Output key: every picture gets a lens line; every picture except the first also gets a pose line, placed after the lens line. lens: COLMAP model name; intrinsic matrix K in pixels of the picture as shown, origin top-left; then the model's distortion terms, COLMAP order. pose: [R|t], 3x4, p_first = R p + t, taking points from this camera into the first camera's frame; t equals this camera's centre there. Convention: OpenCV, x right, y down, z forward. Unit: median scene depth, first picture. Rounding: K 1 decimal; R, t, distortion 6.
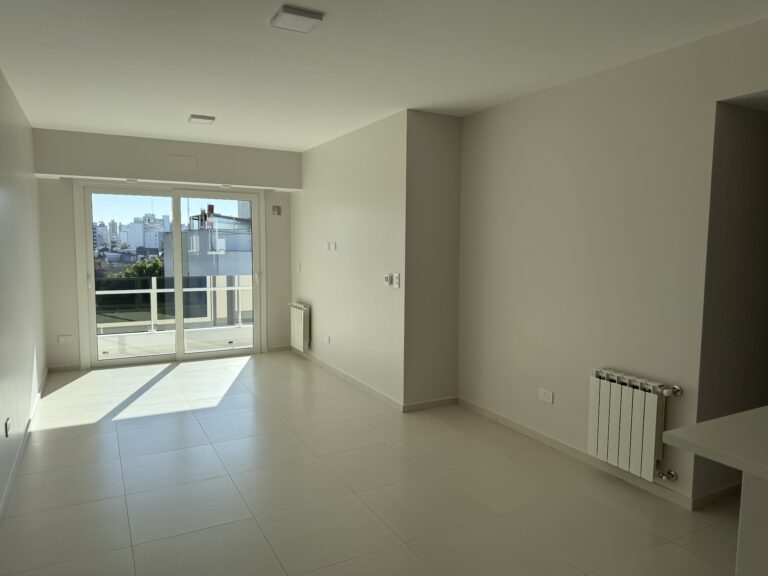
lens RADIAL K [[545.0, 0, 384.2], [0, 545.0, 289.1], [0, 0, 1]] dist [0.063240, -0.068997]
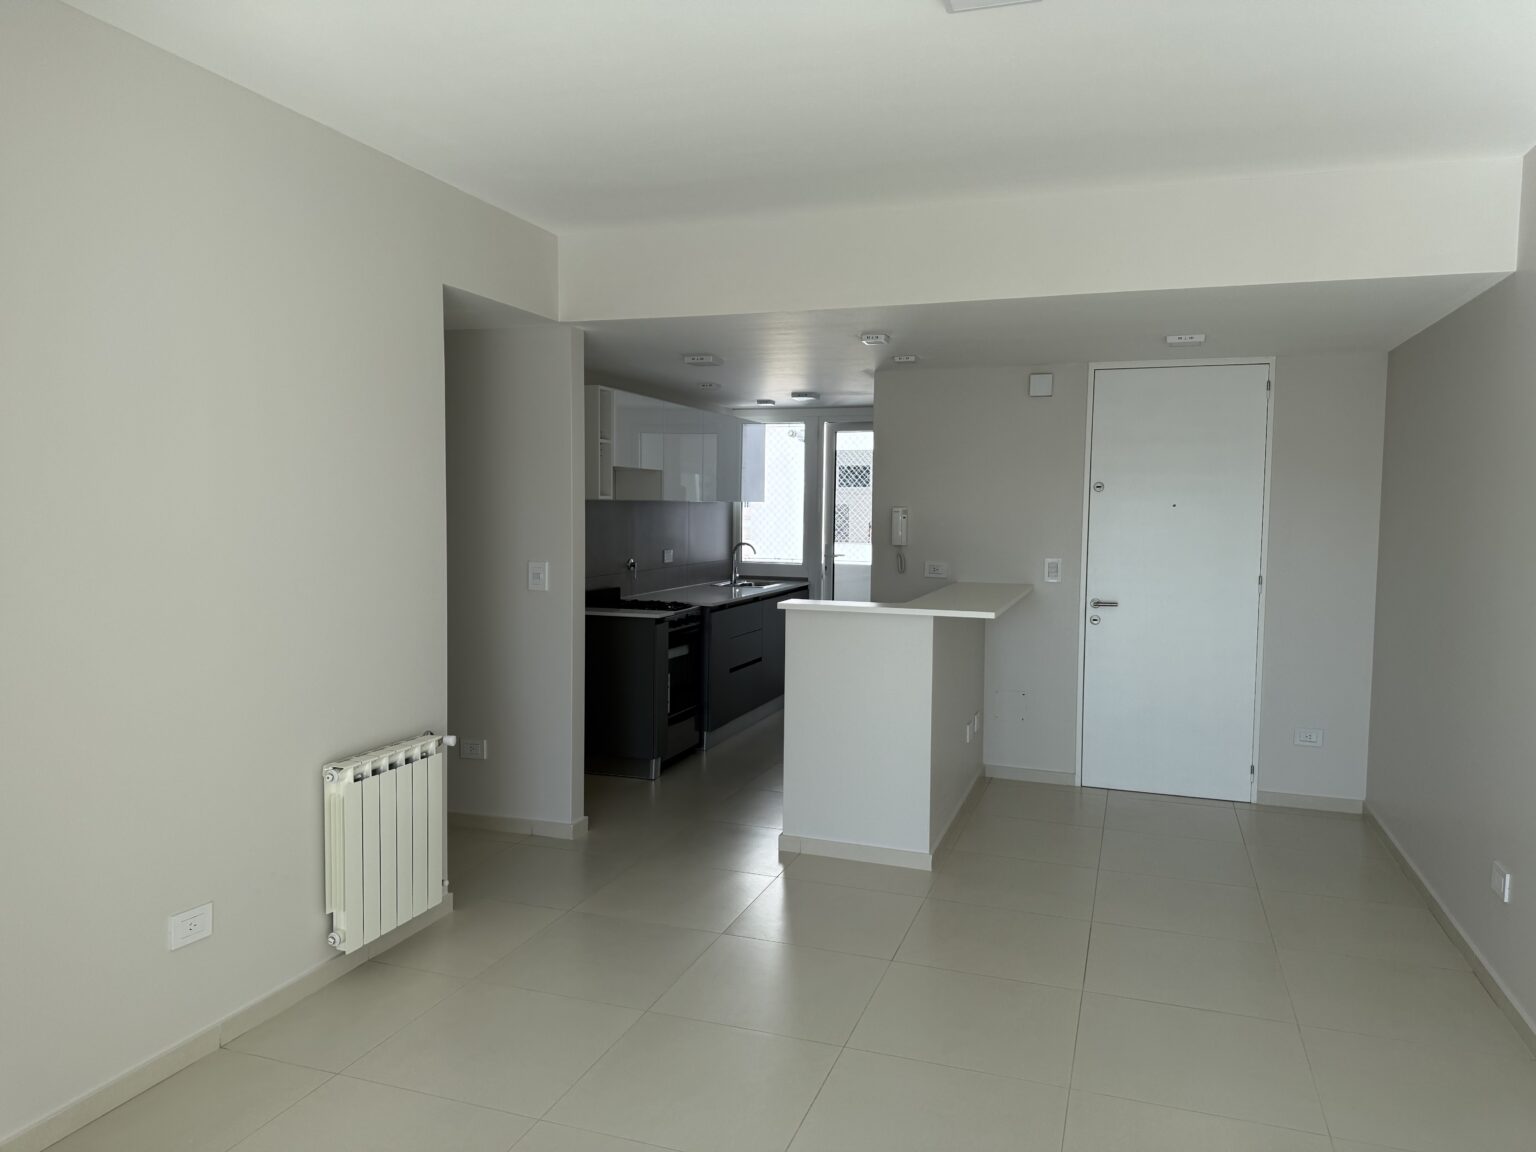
lens RADIAL K [[1090.0, 0, 767.4], [0, 1090.0, 575.7], [0, 0, 1]] dist [0.063240, -0.068997]
pose [[-0.686900, -0.064590, 0.723876, -0.546916], [0.044575, 0.990423, 0.130672, -0.126387], [-0.725384, 0.122025, -0.677442, 1.401858]]
